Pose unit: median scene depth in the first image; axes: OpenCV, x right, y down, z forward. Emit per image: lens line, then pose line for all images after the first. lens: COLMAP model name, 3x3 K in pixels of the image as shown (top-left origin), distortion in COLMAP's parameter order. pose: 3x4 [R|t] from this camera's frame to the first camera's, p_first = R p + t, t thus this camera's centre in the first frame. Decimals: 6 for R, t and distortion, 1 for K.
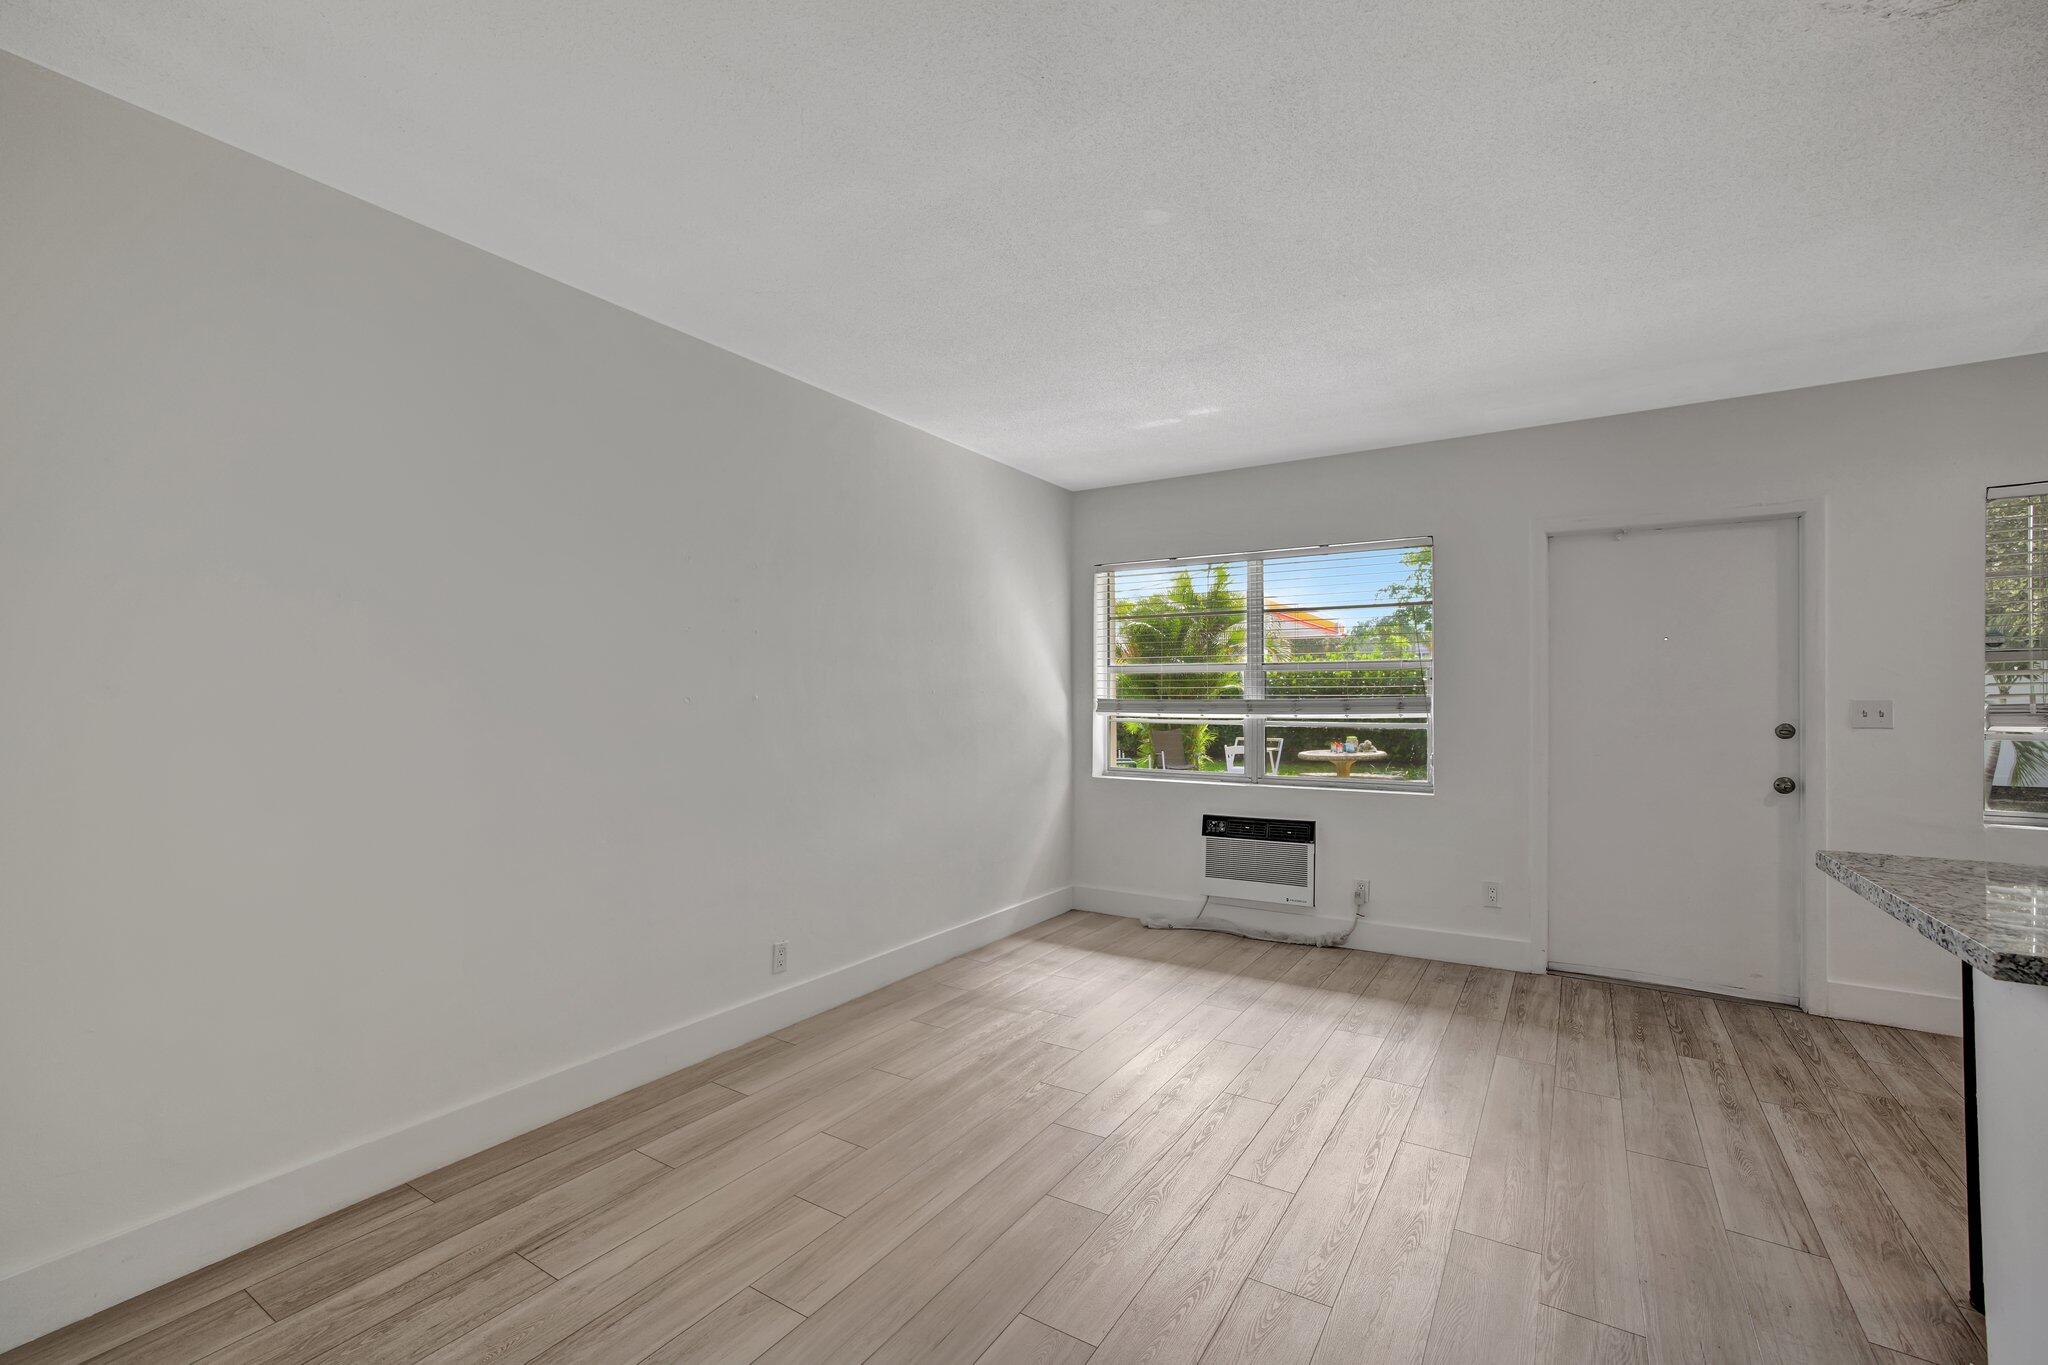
lens RADIAL K [[874.2, 0, 1013.9], [0, 874.2, 702.1], [0, 0, 1]] dist [-0.024890, 0.012280]
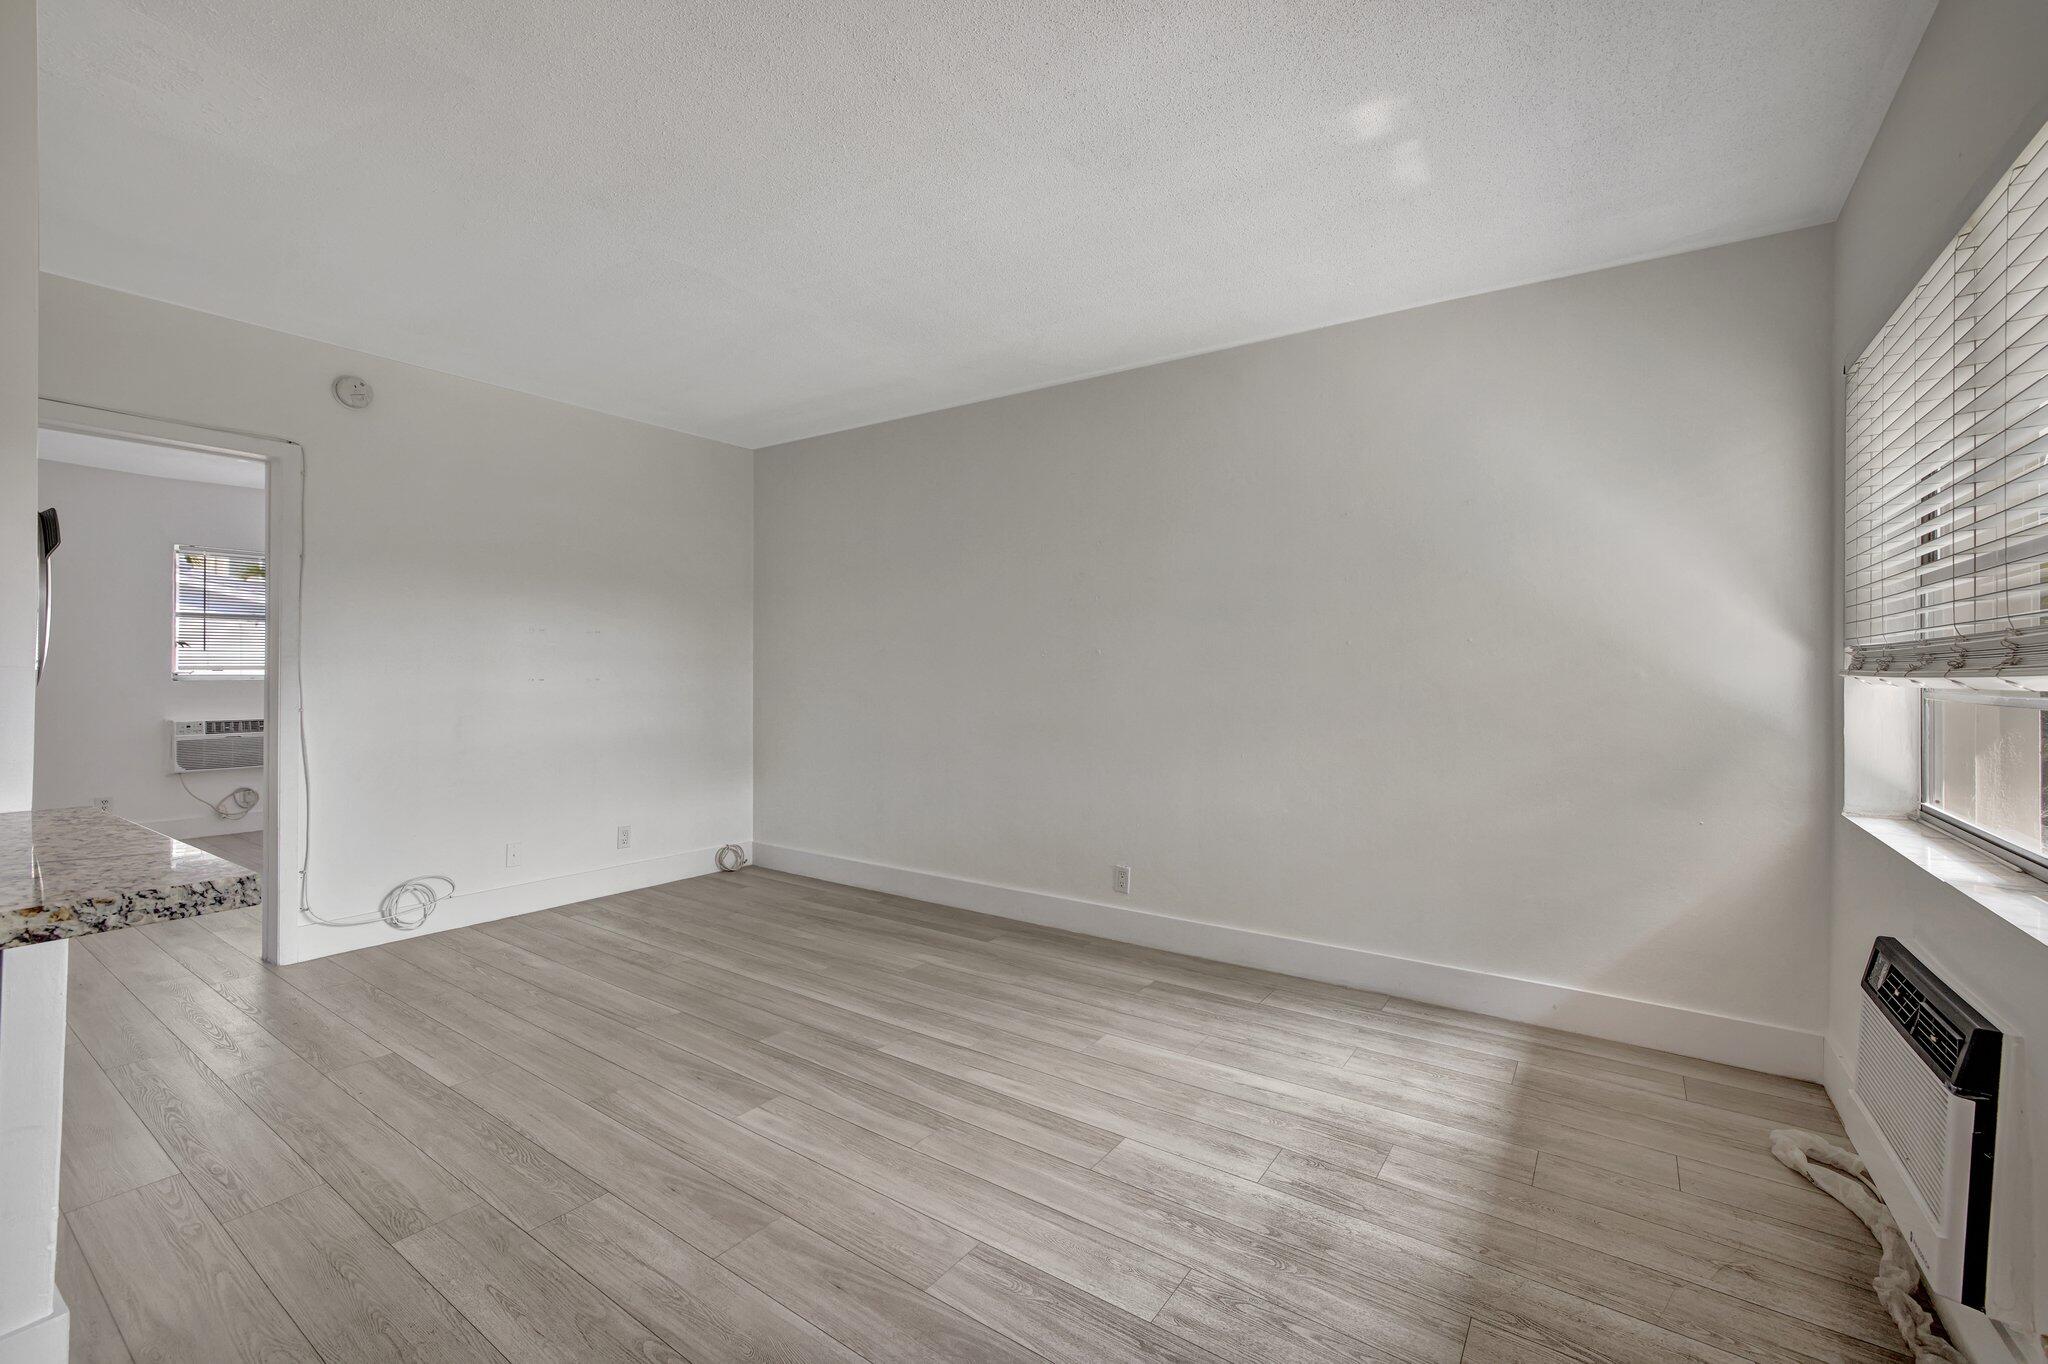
lens RADIAL K [[874.2, 0, 1011.2], [0, 874.2, 674.7], [0, 0, 1]] dist [-0.024890, 0.012280]
pose [[-0.038356, 0.006072, -0.999246, 0.739714], [-0.009218, 0.999937, 0.006430, 0.016851], [0.999222, 0.009458, -0.038297, 0.757116]]
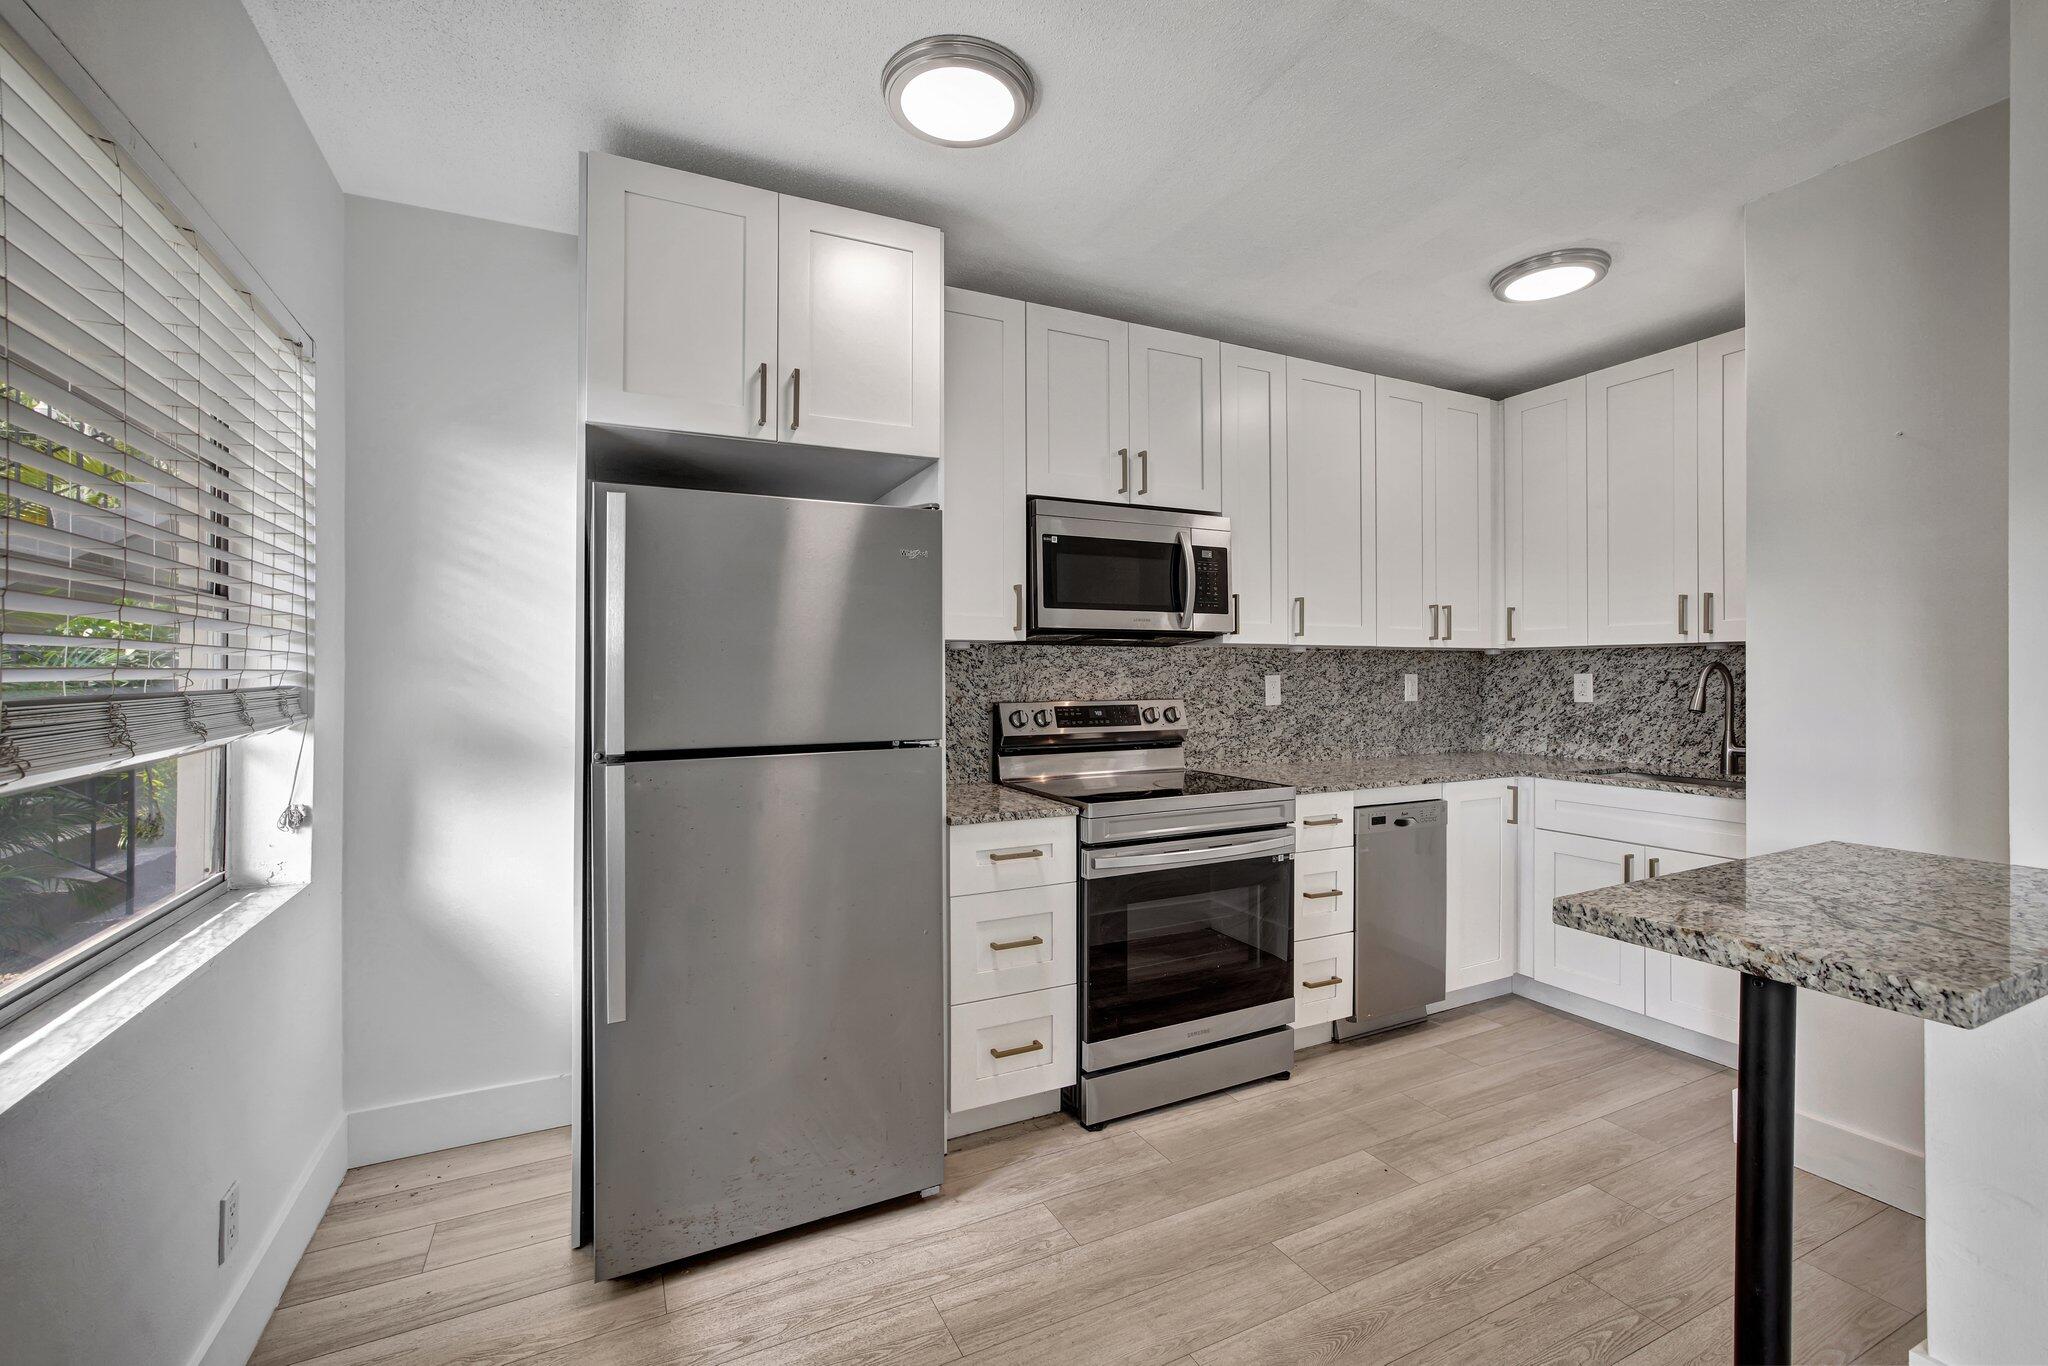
lens RADIAL K [[874.2, 0, 1011.8], [0, 874.2, 685.4], [0, 0, 1]] dist [-0.024890, 0.012280]
pose [[-0.854521, -0.007487, 0.519362, 0.579781], [0.003813, 0.999779, 0.020685, -0.007724], [-0.519402, 0.019656, -0.854304, 0.850511]]
